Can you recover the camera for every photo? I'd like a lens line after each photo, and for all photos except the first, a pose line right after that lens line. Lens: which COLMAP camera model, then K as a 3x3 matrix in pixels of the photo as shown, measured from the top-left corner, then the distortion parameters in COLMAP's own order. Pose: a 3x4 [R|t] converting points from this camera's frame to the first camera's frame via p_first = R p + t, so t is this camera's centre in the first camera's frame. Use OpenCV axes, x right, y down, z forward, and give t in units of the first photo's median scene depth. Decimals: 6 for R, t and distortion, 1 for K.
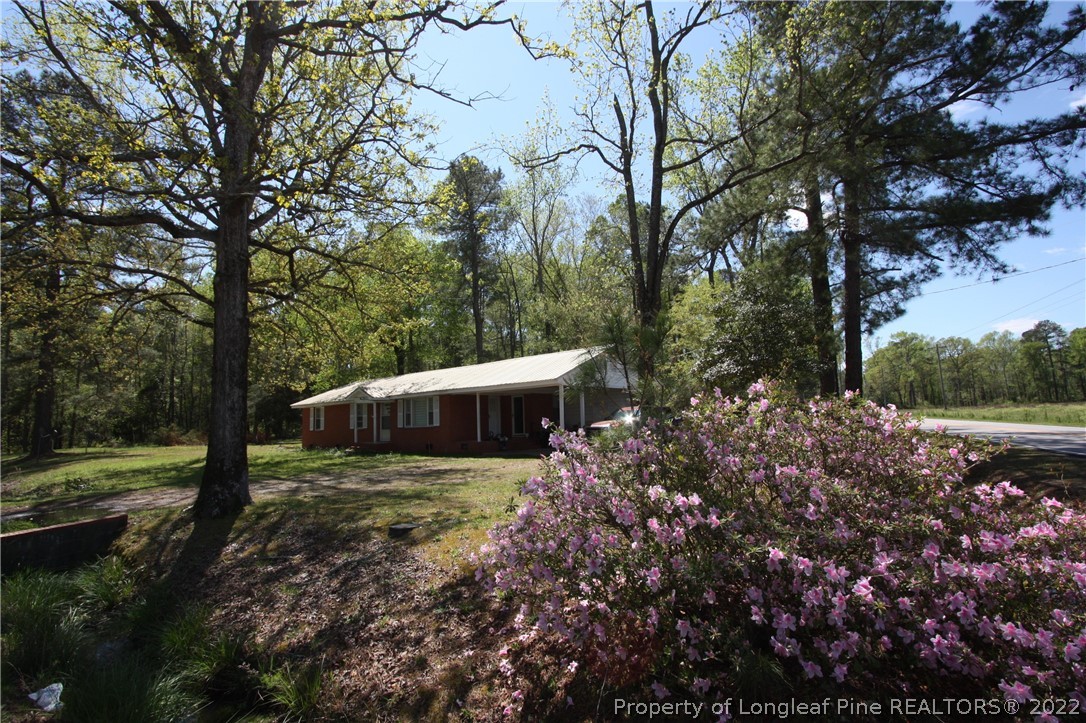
lens RADIAL K [[525.0, 0, 545.5], [0, 525.0, 357.1], [0, 0, 1]] dist [-0.014837, -0.000246]
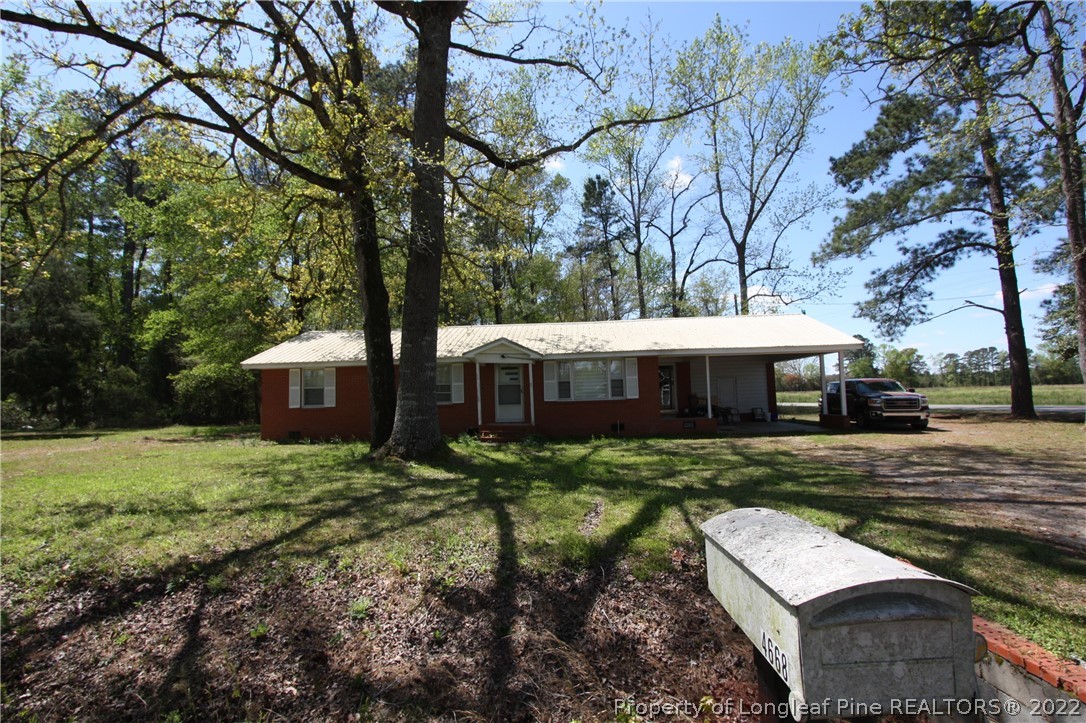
lens RADIAL K [[525.0, 0, 547.9], [0, 525.0, 364.5], [0, 0, 1]] dist [-0.014837, -0.000246]
pose [[0.818853, 0.053091, 0.571542, -0.553813], [-0.071814, 0.997365, 0.010242, 0.065819], [-0.569493, -0.049431, 0.820509, 0.366942]]
